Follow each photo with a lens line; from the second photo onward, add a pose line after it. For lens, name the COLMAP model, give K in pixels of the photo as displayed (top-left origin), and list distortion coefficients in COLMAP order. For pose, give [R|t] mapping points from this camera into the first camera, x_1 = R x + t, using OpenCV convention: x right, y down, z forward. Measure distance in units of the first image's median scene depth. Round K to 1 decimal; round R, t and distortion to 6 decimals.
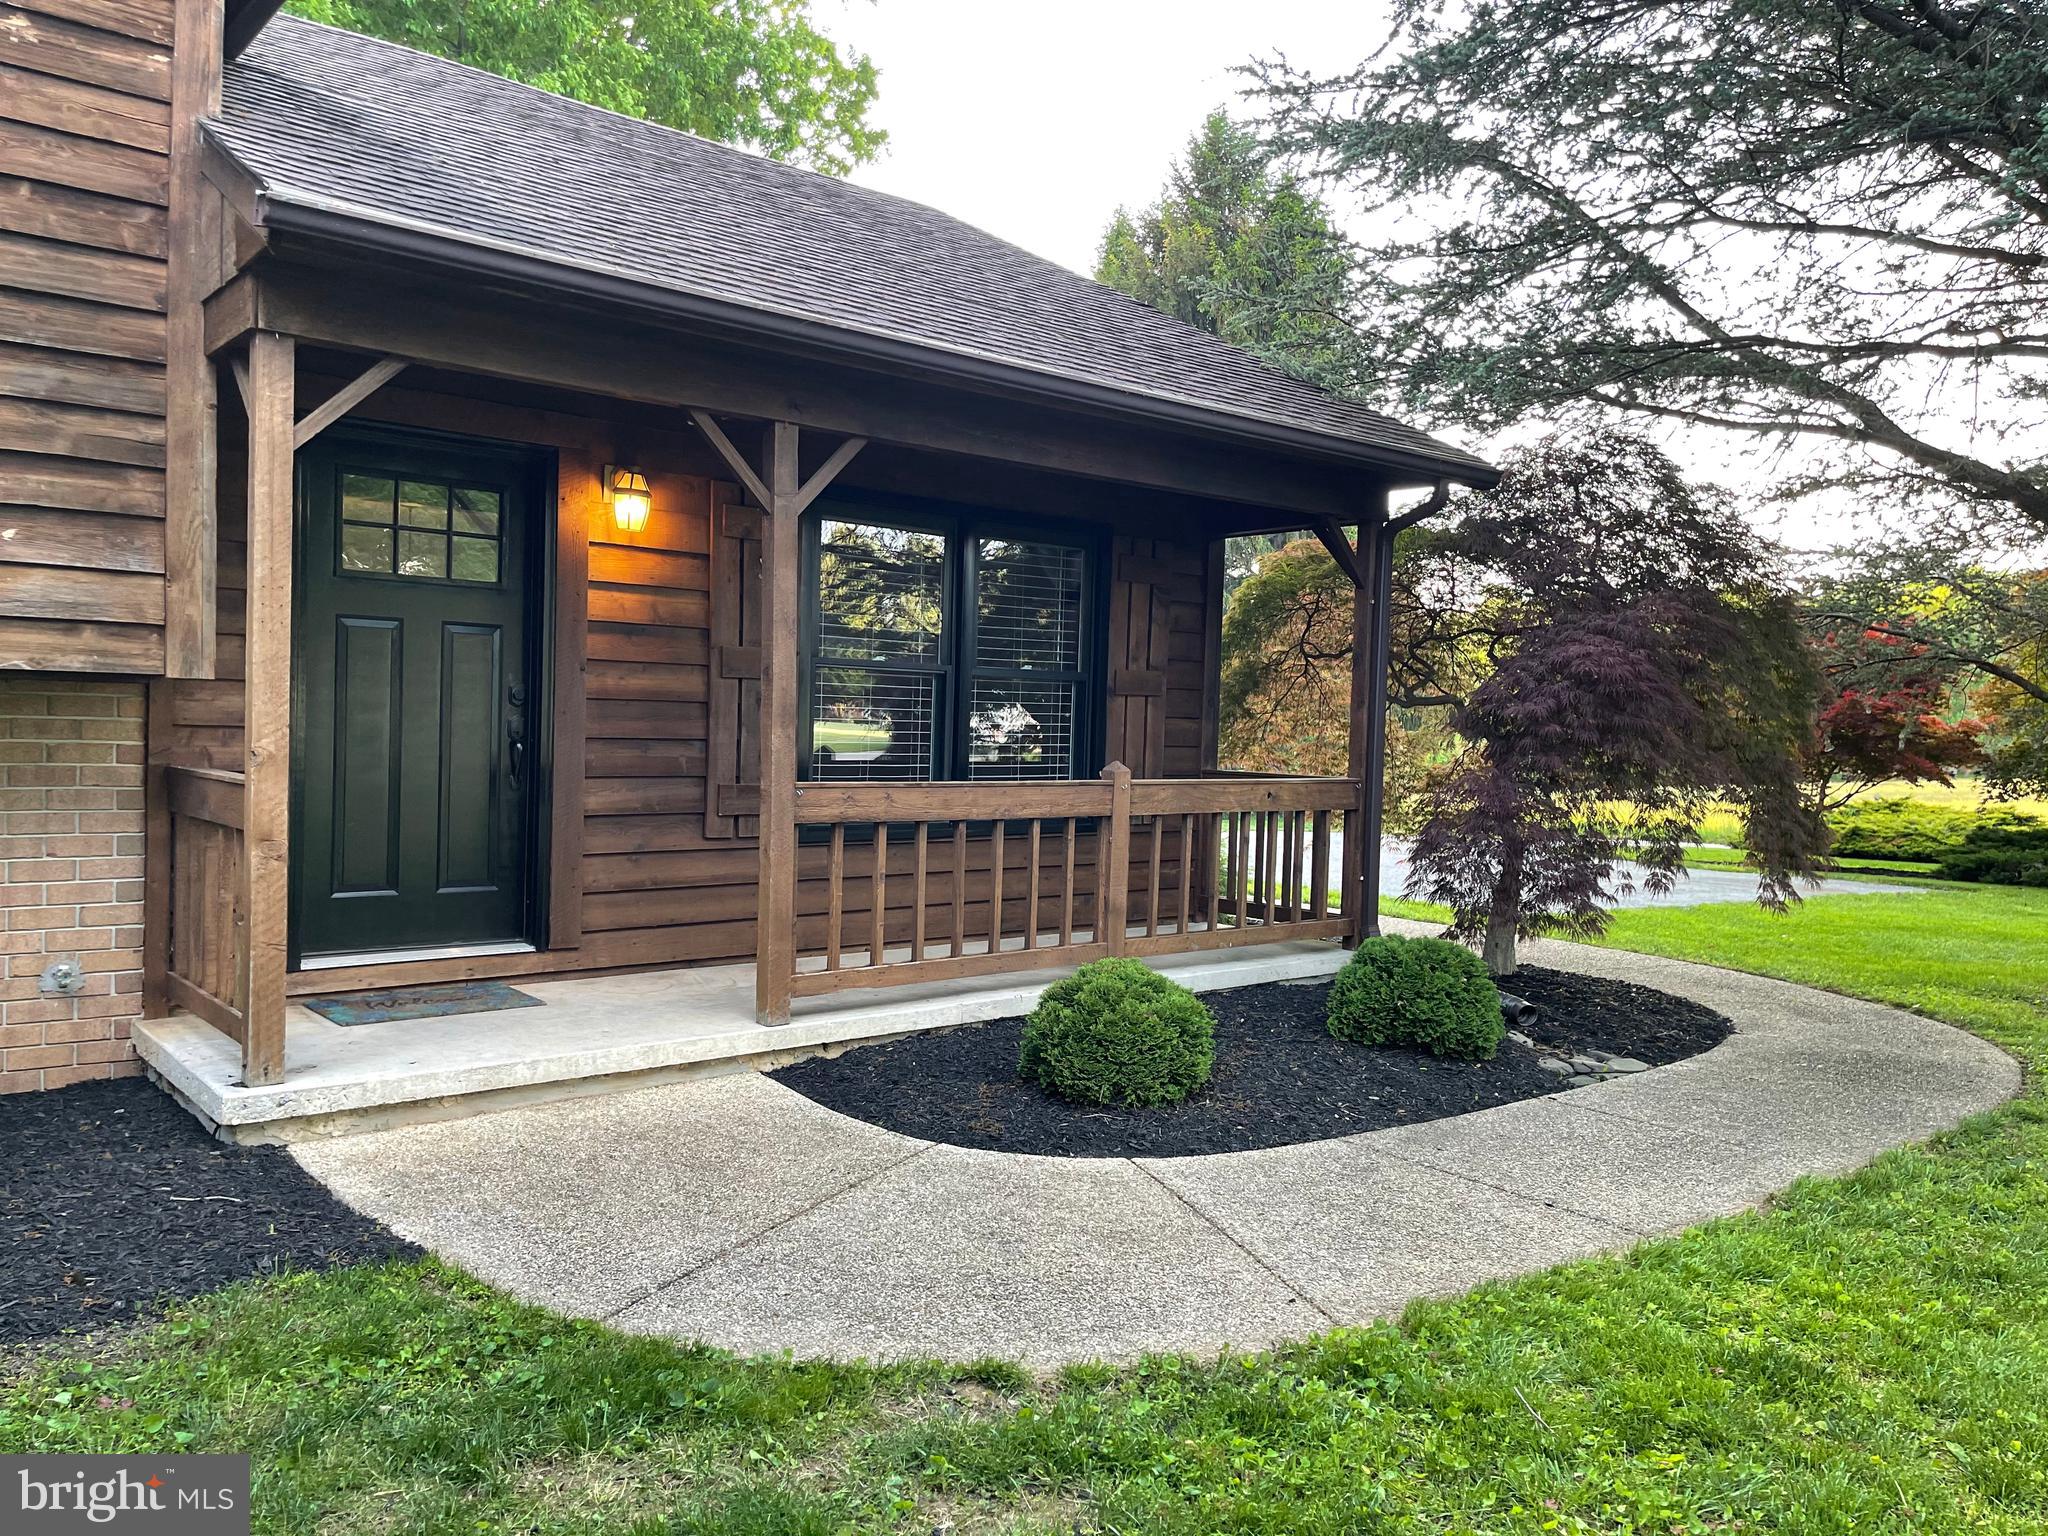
lens RADIAL K [[1552.3, 0, 1024.0], [0, 1552.3, 768.0], [0, 0, 1]] dist [0.006193, 0.002052]
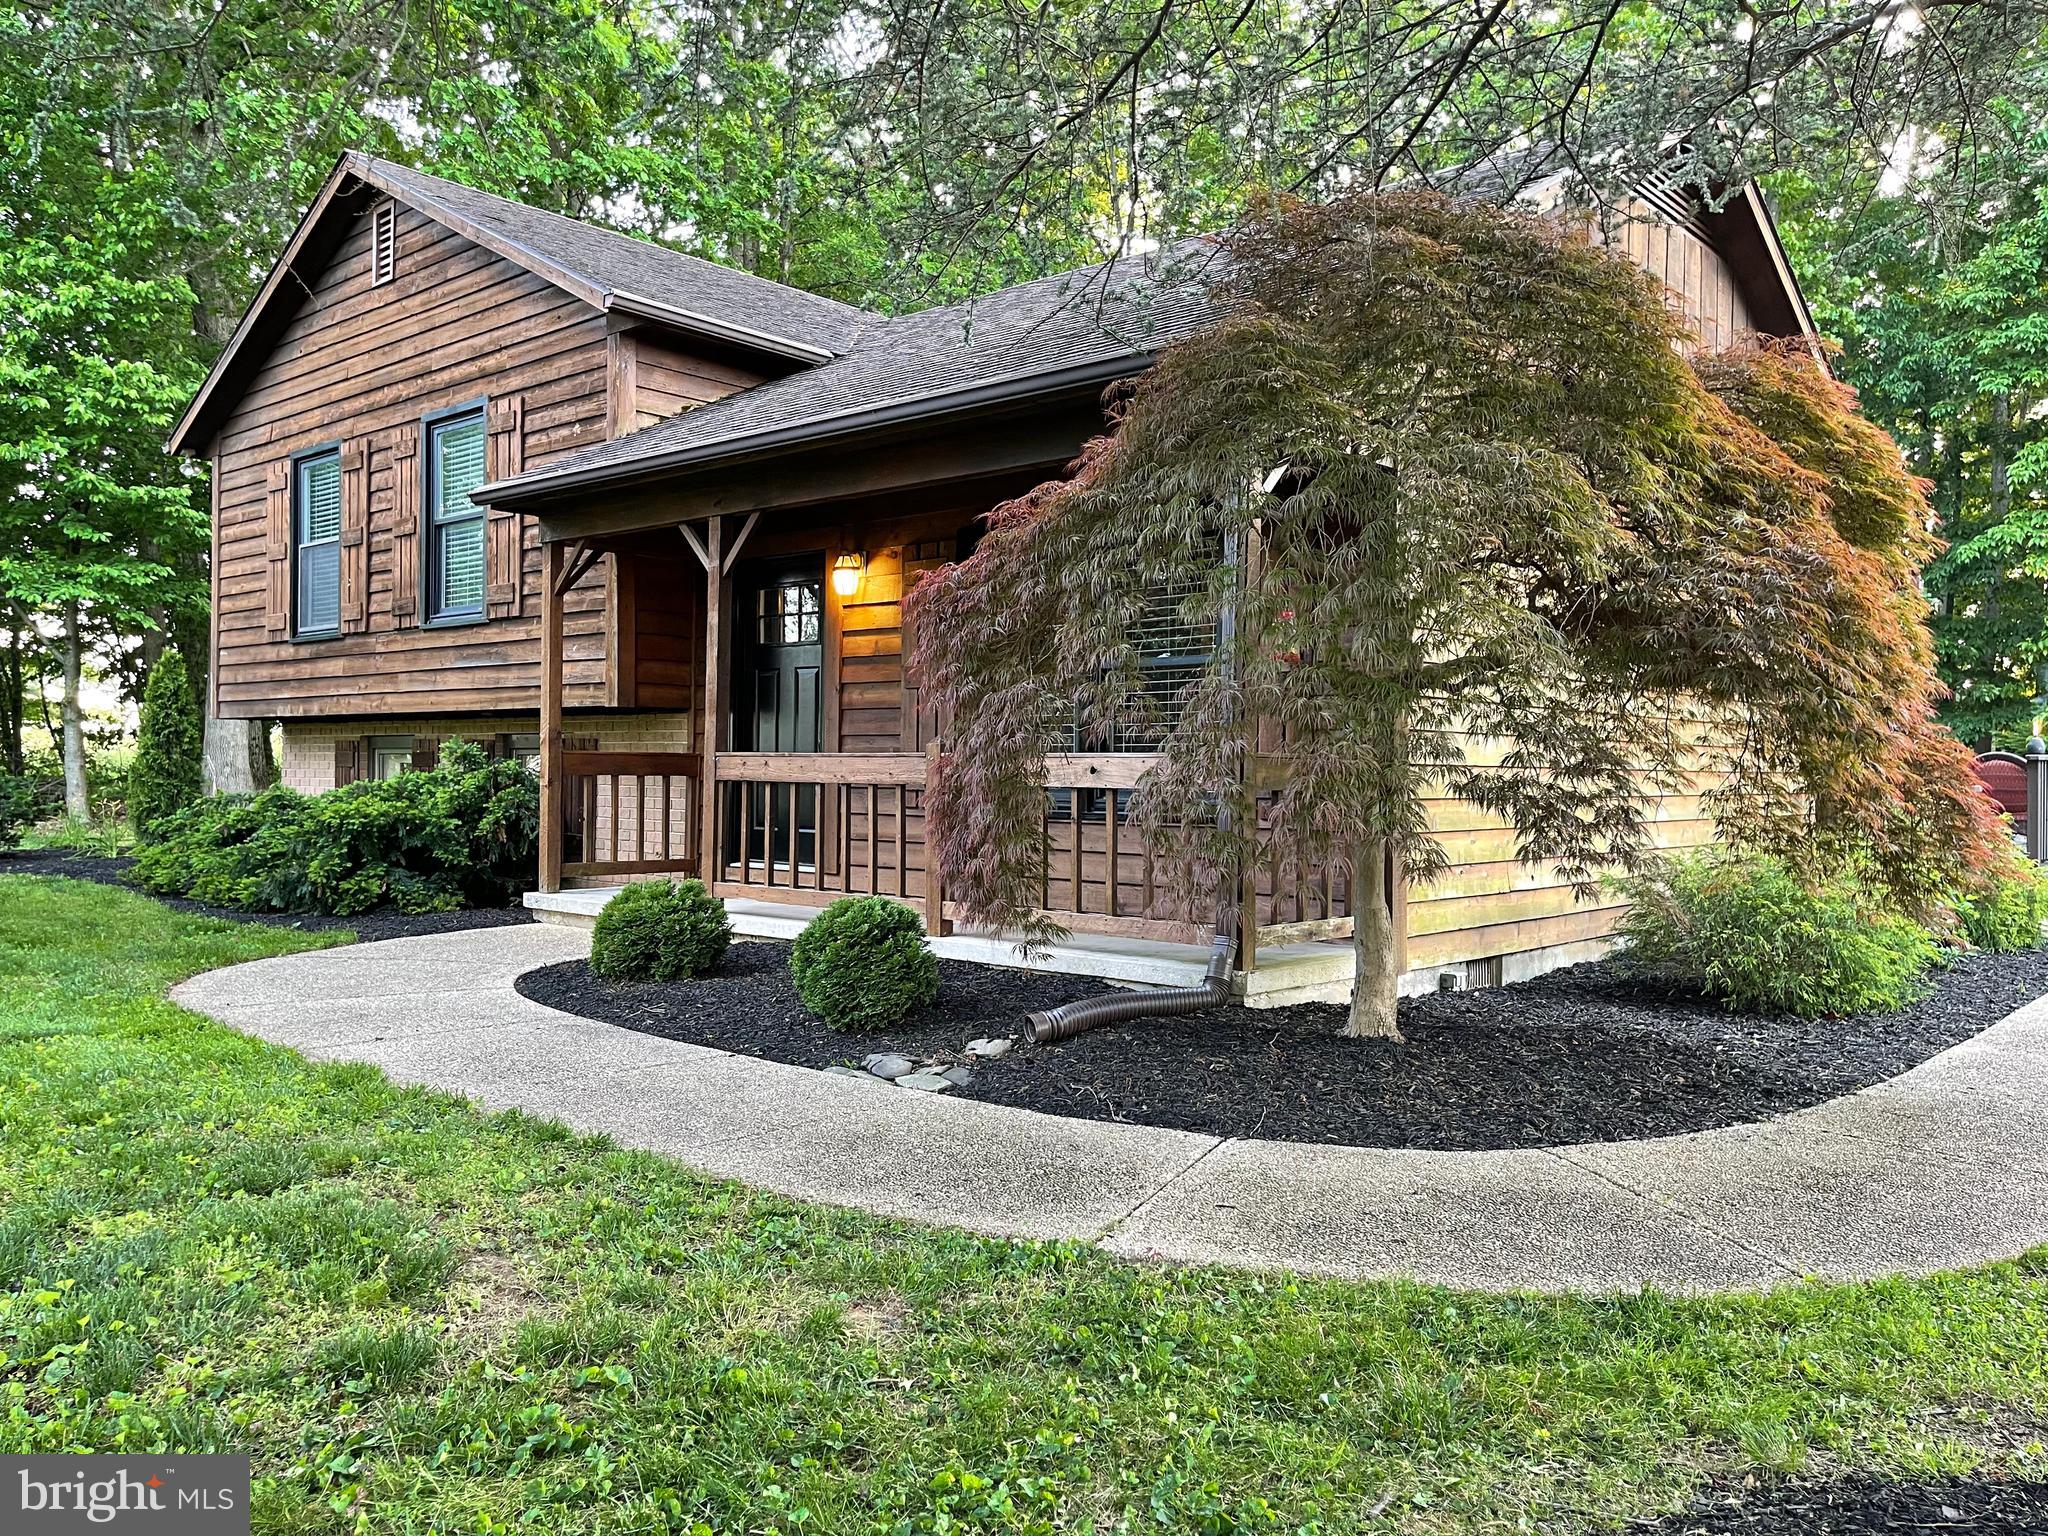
lens RADIAL K [[1552.3, 0, 1024.0], [0, 1552.3, 768.0], [0, 0, 1]] dist [0.006193, 0.002052]
pose [[0.148183, -0.034158, -0.988370, 1.141815], [-0.037769, 0.998479, -0.040170, 0.059831], [0.988238, 0.043283, 0.146668, 0.895901]]
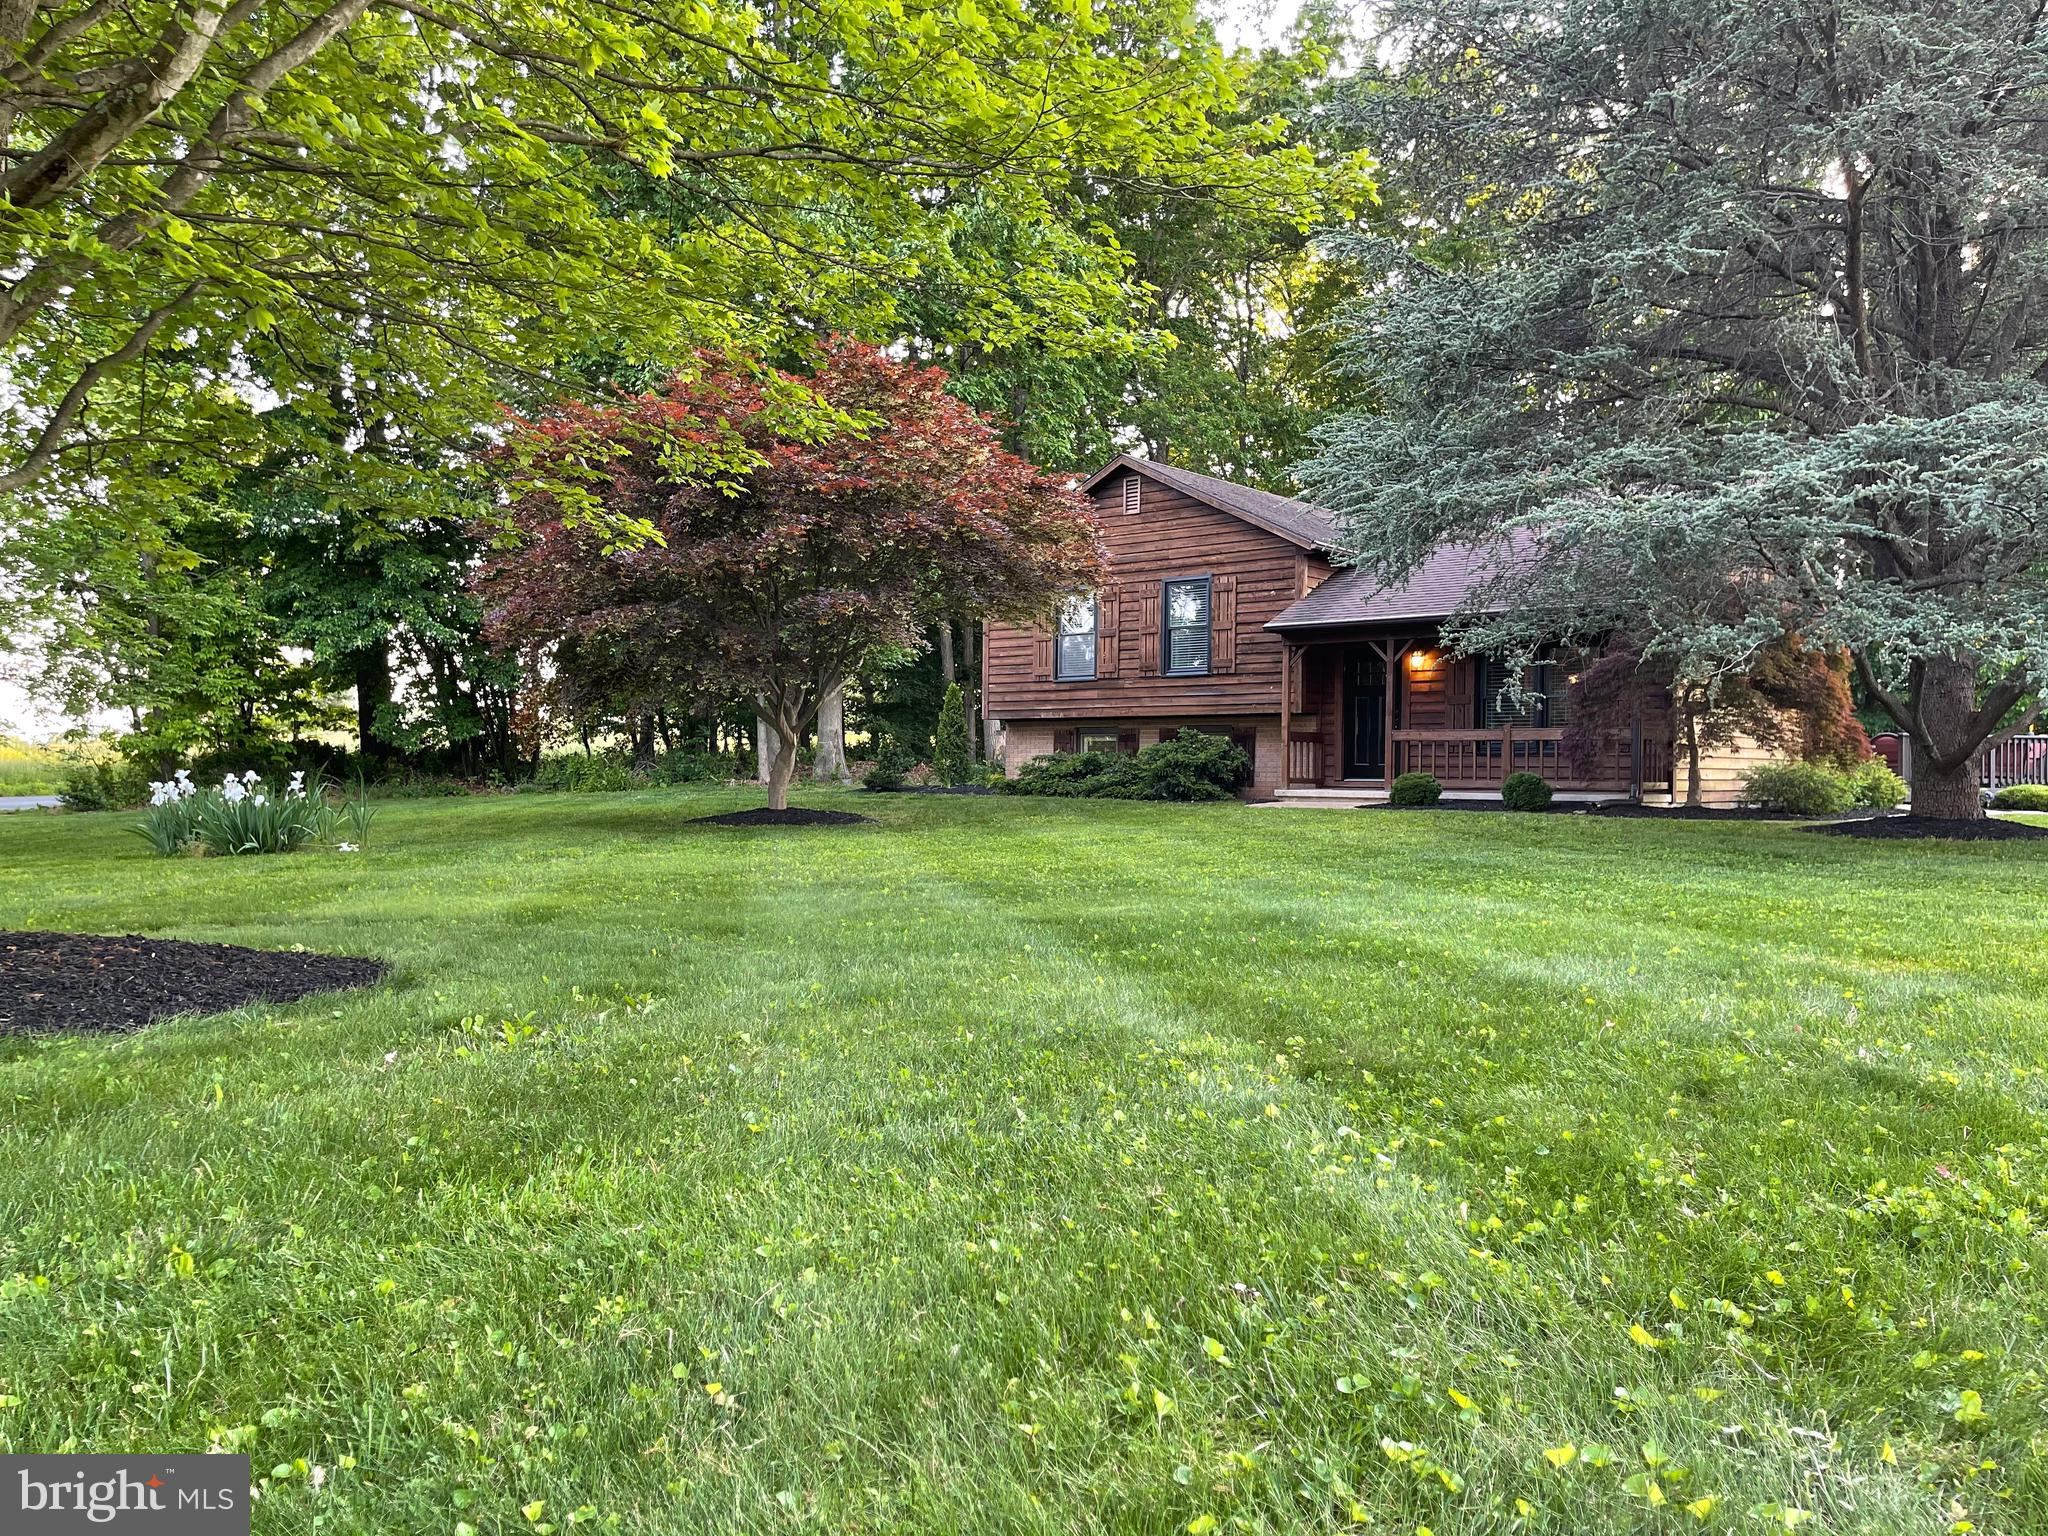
lens RADIAL K [[1567.5, 0, 969.7], [0, 1567.5, 769.6], [0, 0, 1]] dist [0.001712, 0.000151]
pose [[0.149993, -0.032975, -0.988137, 2.995880], [-0.029514, 0.998849, -0.037812, 0.240096], [0.988246, 0.034836, 0.148847, -0.534386]]
